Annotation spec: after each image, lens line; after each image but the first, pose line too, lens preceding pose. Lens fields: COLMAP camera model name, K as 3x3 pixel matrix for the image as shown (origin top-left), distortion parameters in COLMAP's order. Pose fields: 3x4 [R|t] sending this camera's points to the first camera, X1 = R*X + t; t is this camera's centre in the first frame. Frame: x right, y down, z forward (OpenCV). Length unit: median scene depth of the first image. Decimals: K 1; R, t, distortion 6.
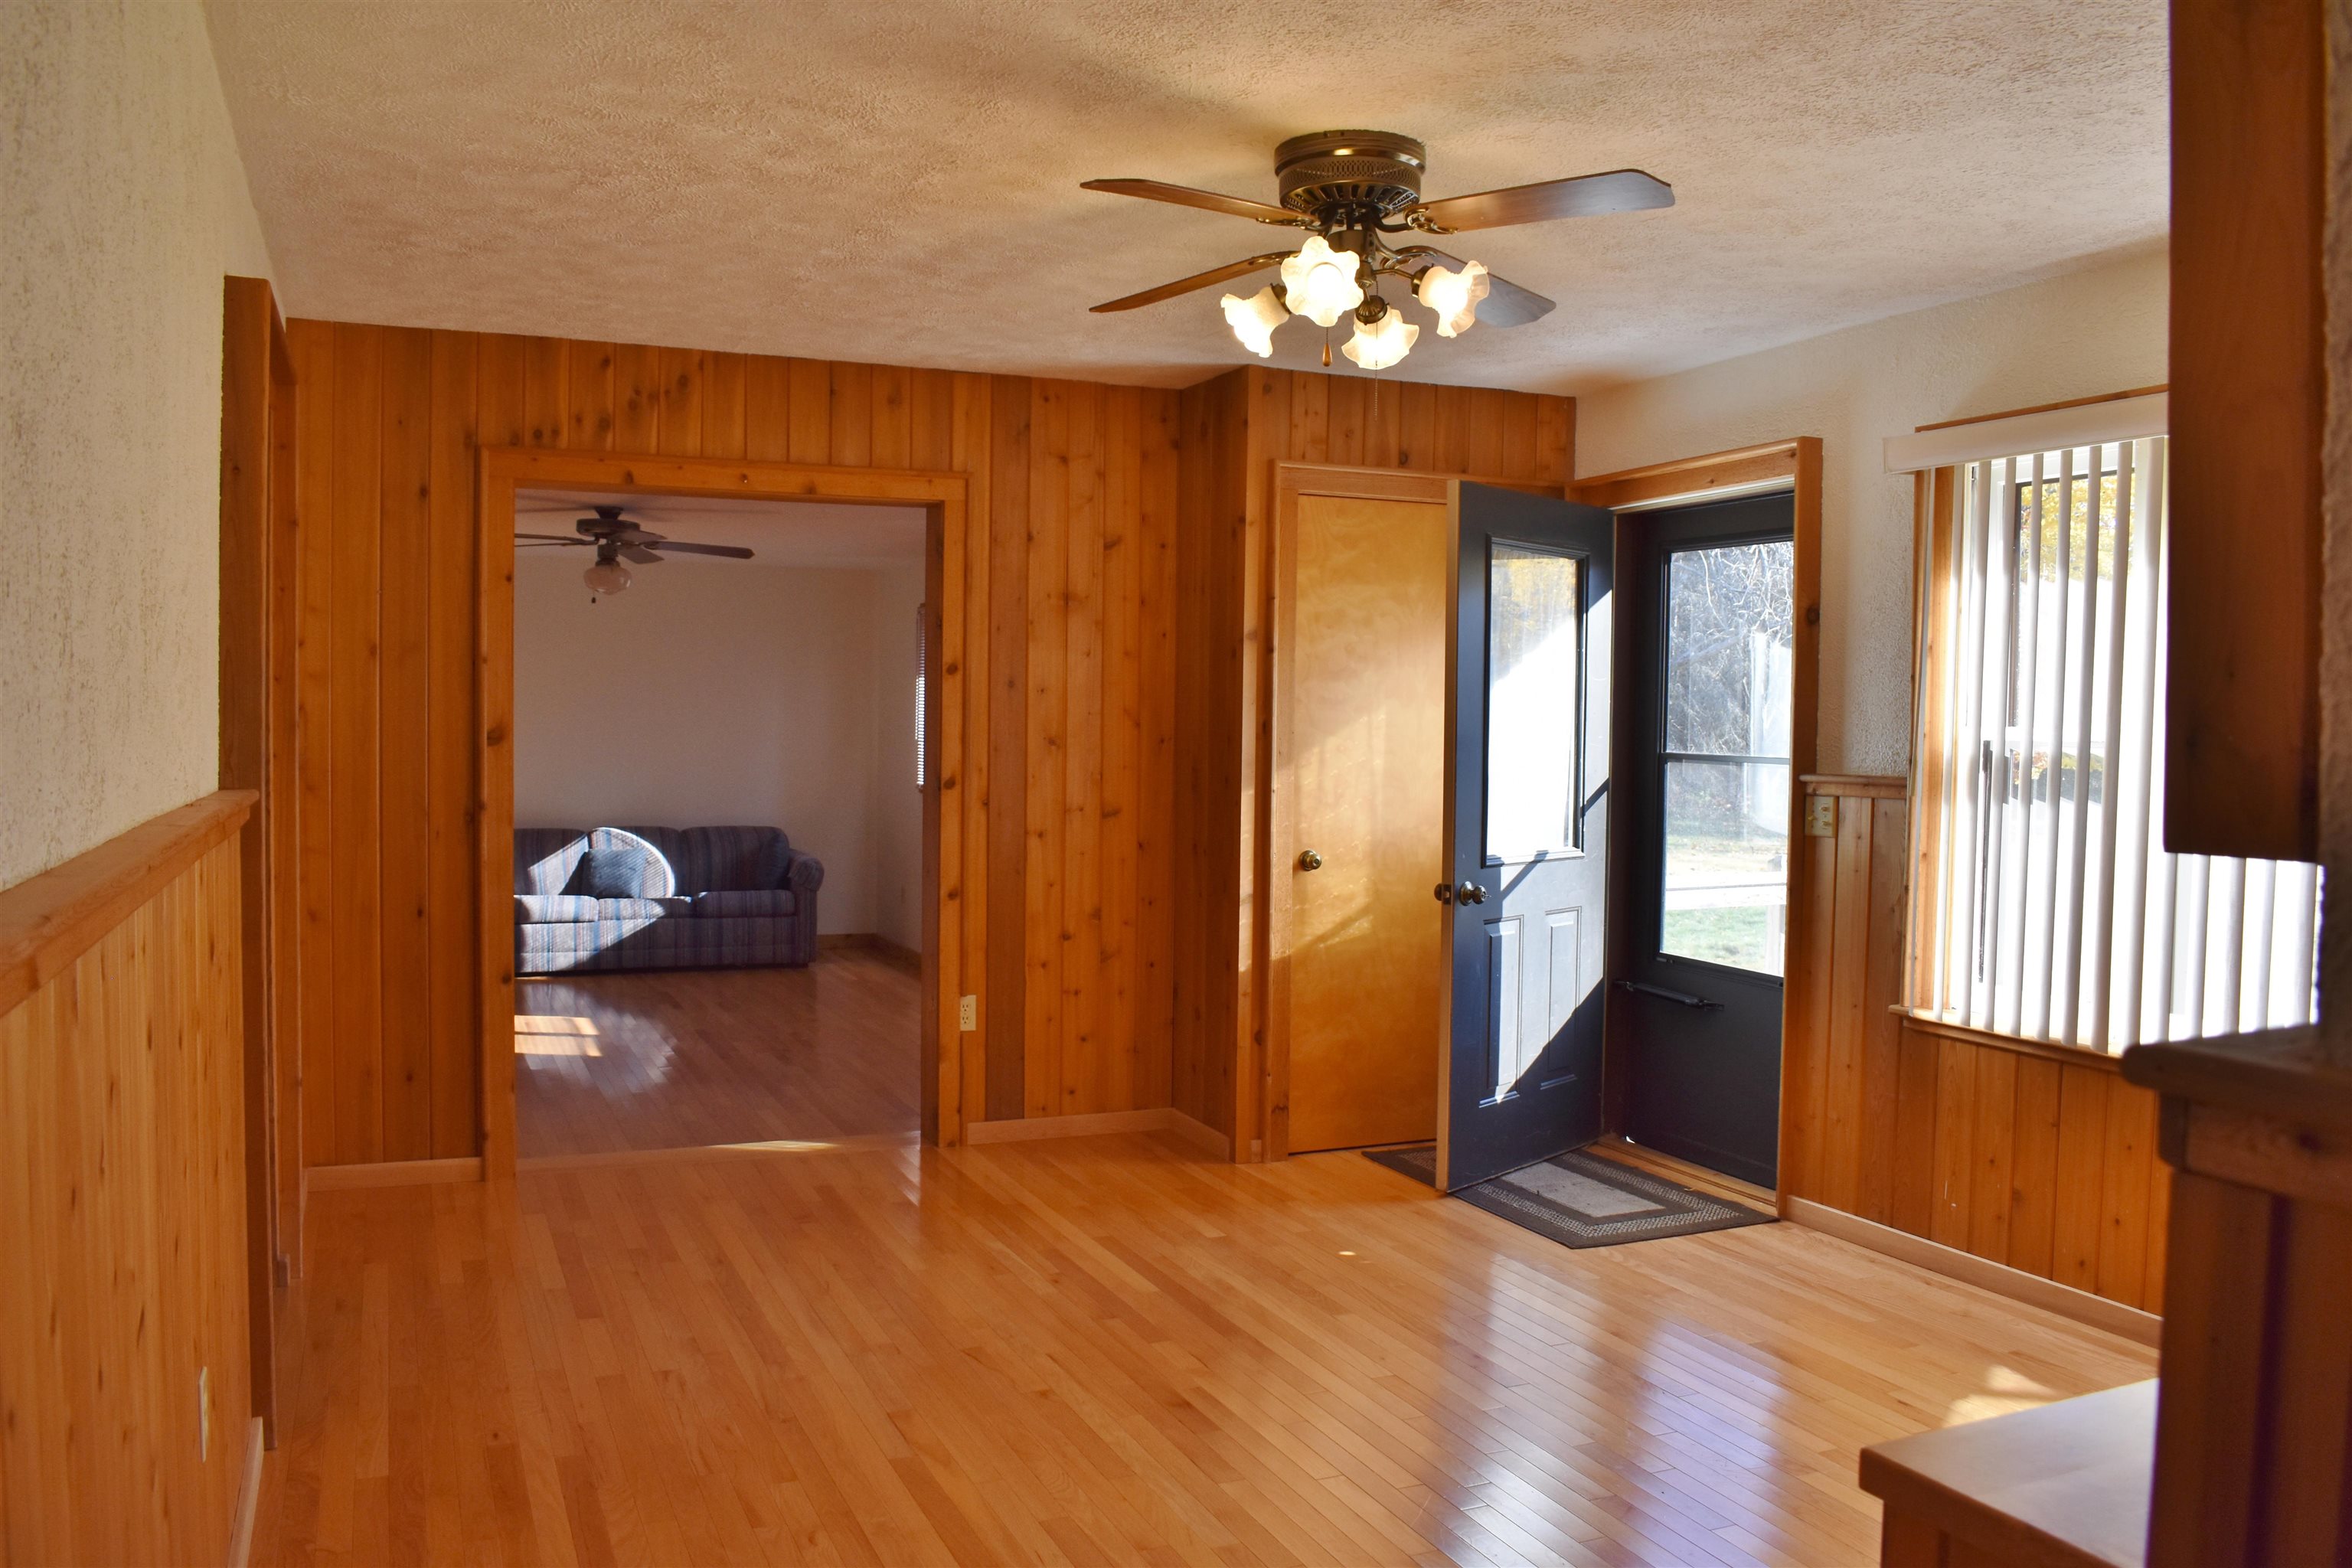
lens RADIAL K [[1832.0, 0, 1176.0], [0, 1832.0, 784.0], [0, 0, 1]] dist [-0.096878, 0.005173]
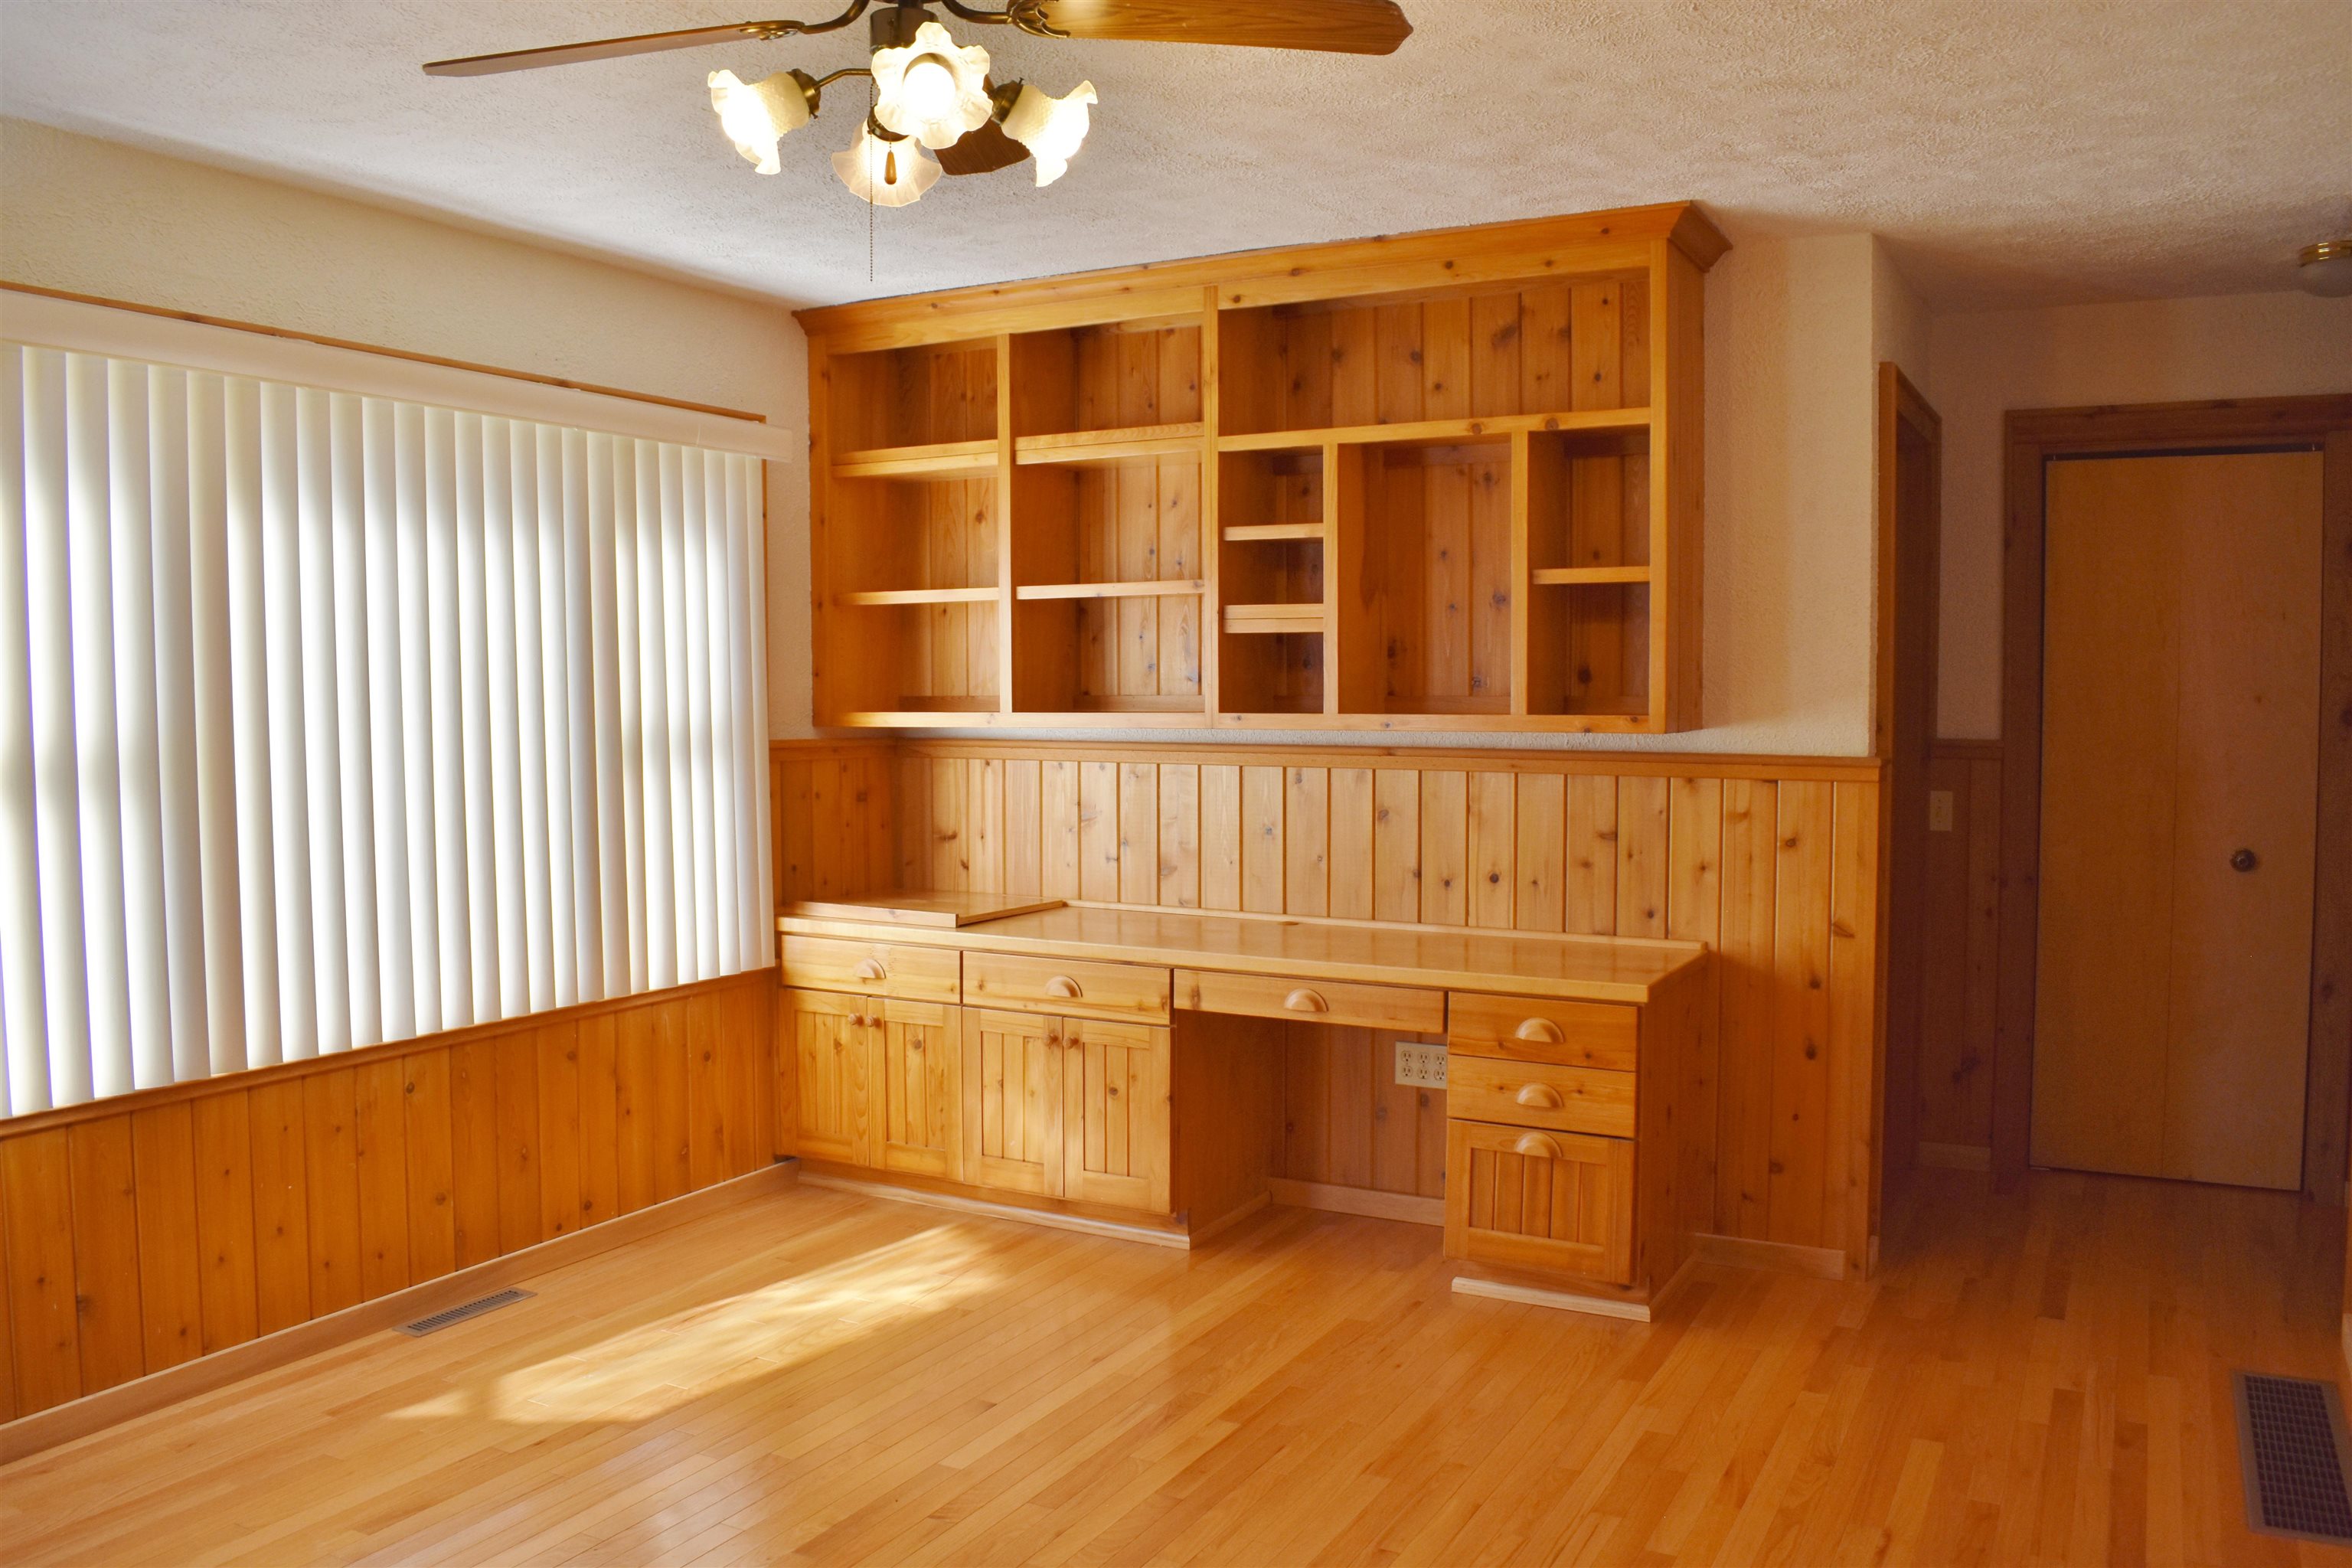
lens RADIAL K [[1832.0, 0, 1176.0], [0, 1832.0, 784.0], [0, 0, 1]] dist [-0.096878, 0.005173]
pose [[-0.609004, -0.062256, 0.790720, -0.449469], [0.023584, 0.995053, 0.096507, -0.064125], [-0.792817, 0.077421, -0.604523, 1.150588]]
